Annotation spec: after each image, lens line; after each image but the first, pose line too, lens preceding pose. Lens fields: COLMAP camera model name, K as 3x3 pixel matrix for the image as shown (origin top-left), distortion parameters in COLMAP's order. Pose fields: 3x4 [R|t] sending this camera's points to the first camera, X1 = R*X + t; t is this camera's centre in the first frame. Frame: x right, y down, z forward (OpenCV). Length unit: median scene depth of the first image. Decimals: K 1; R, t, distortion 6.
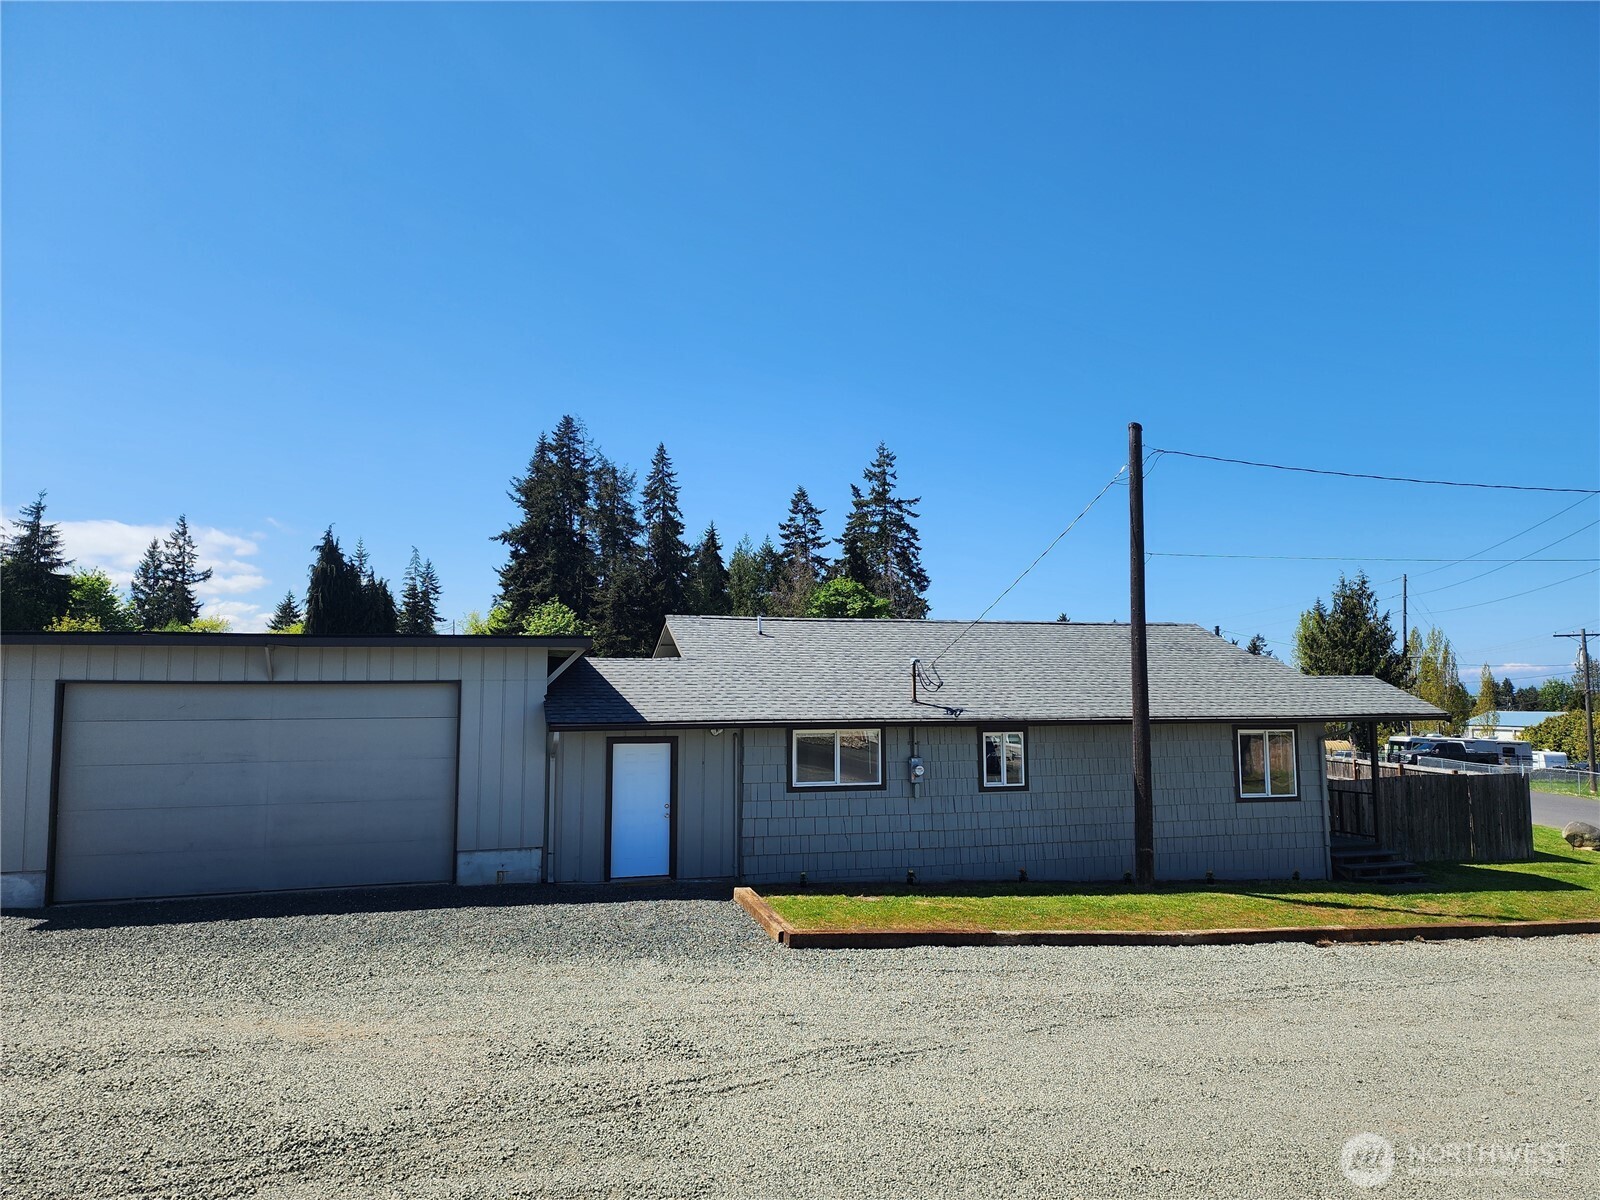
lens RADIAL K [[1062.4, 0, 800.9], [0, 1062.4, 600.8], [0, 0, 1]] dist [0.069474, -0.059253]
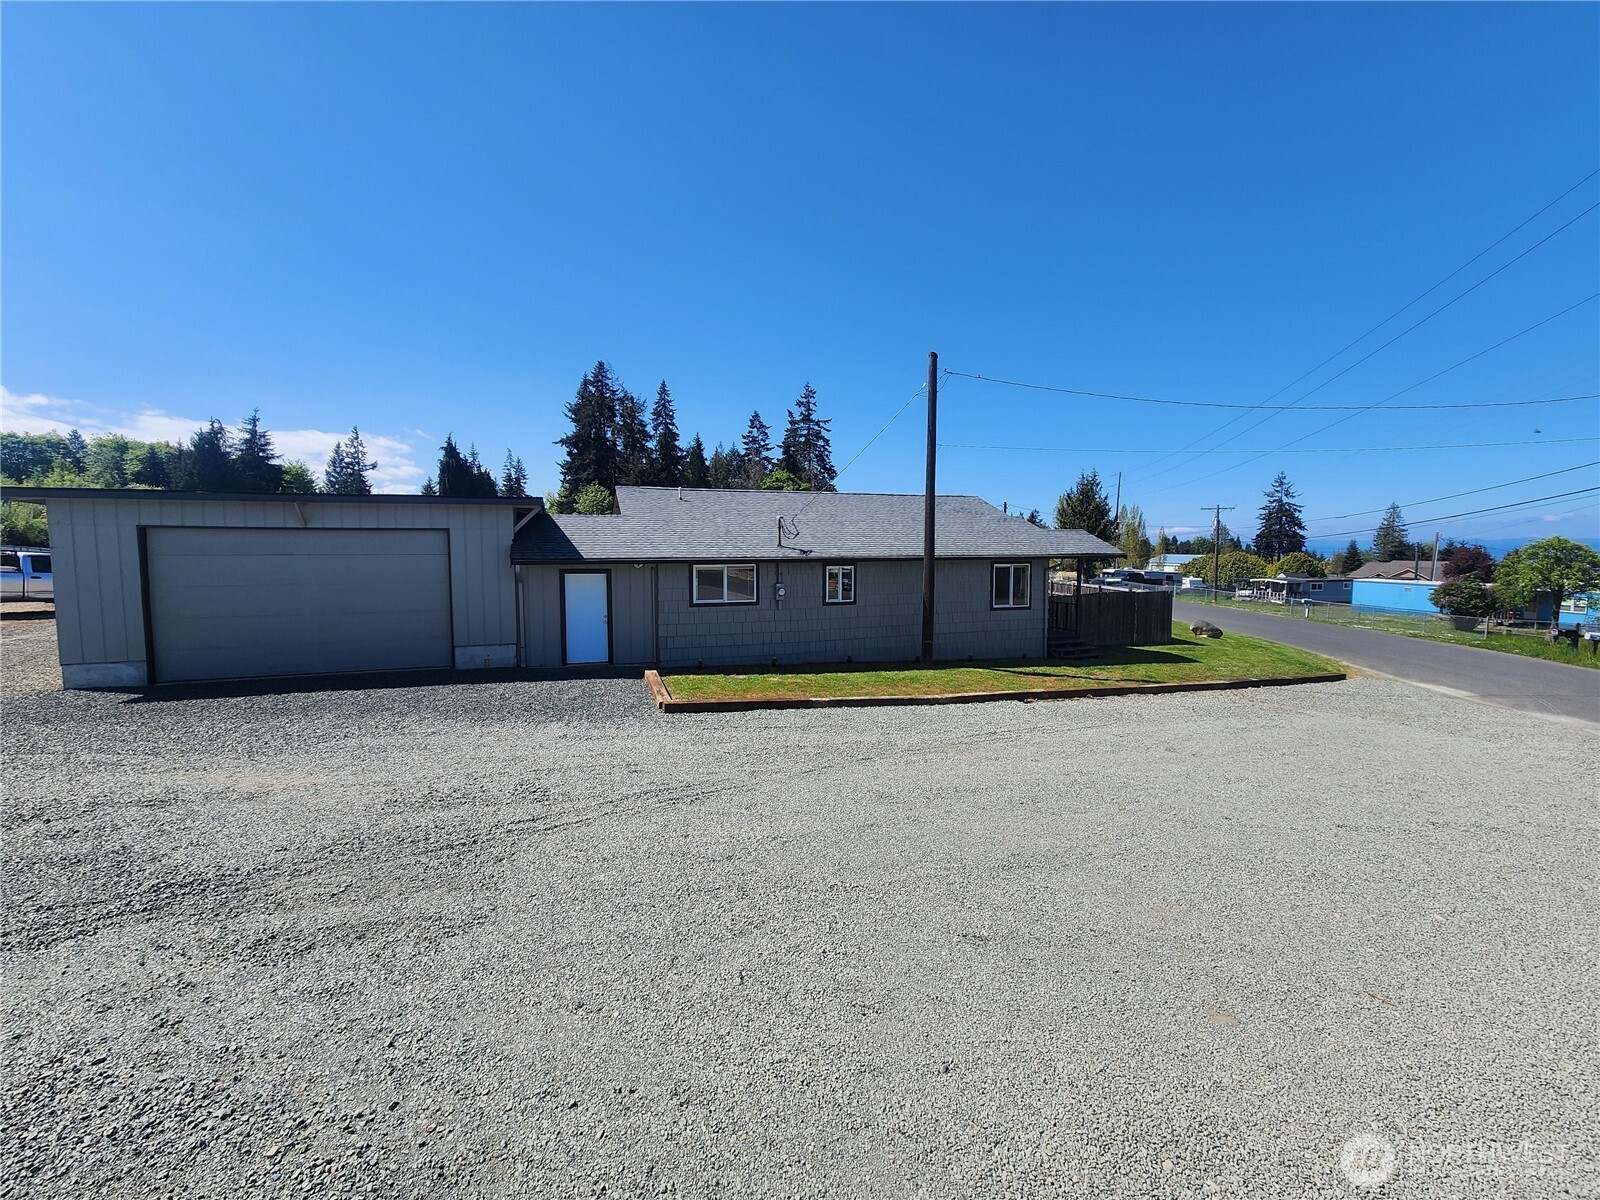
lens RADIAL K [[653.3, 0, 801.6], [0, 653.3, 588.9], [0, 0, 1]] dist [-0.000736, -0.000482]
pose [[0.998287, -0.000852, 0.058502, 0.192528], [-0.008187, 0.988021, 0.154103, 0.032861], [-0.057932, -0.154318, 0.986321, 0.225057]]
